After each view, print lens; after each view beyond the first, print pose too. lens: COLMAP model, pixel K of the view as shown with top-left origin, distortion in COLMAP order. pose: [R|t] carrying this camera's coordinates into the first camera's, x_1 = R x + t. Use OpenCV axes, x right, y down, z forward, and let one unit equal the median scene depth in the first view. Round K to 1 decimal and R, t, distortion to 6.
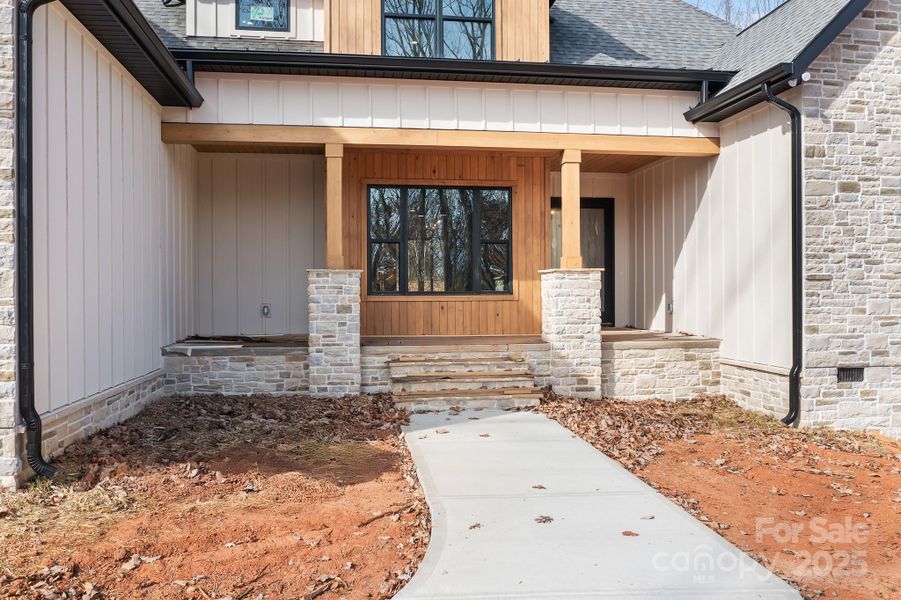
lens RADIAL K [[719.6, 0, 438.3], [0, 719.6, 300.3], [0, 0, 1]] dist [-0.029088, 0.004726]
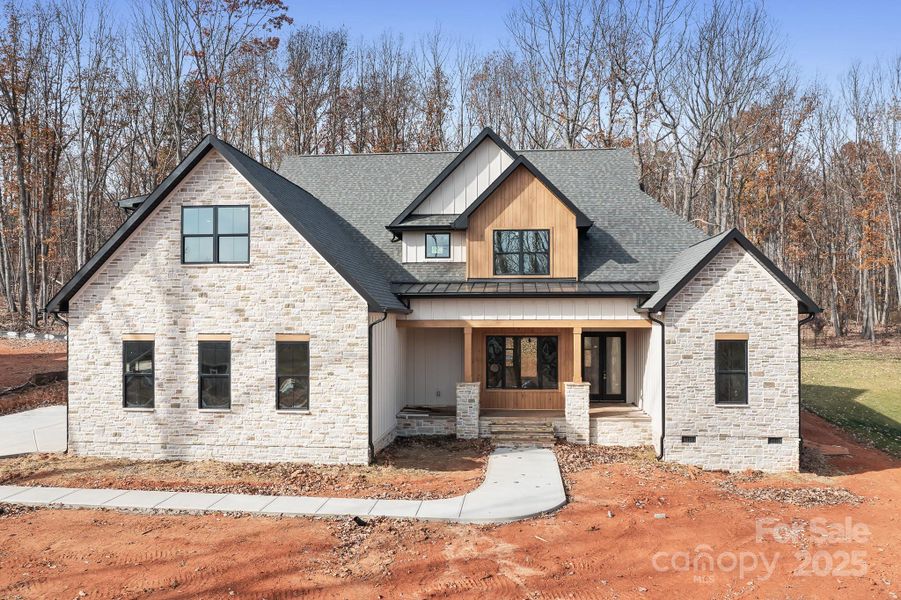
lens RADIAL K [[719.6, 0, 438.3], [0, 719.6, 300.3], [0, 0, 1]] dist [-0.029088, 0.004726]
pose [[0.971921, -0.001031, -0.235305, 0.305665], [-0.006386, 0.999507, -0.030756, -0.235363], [0.235221, 0.031395, 0.971435, -1.265416]]
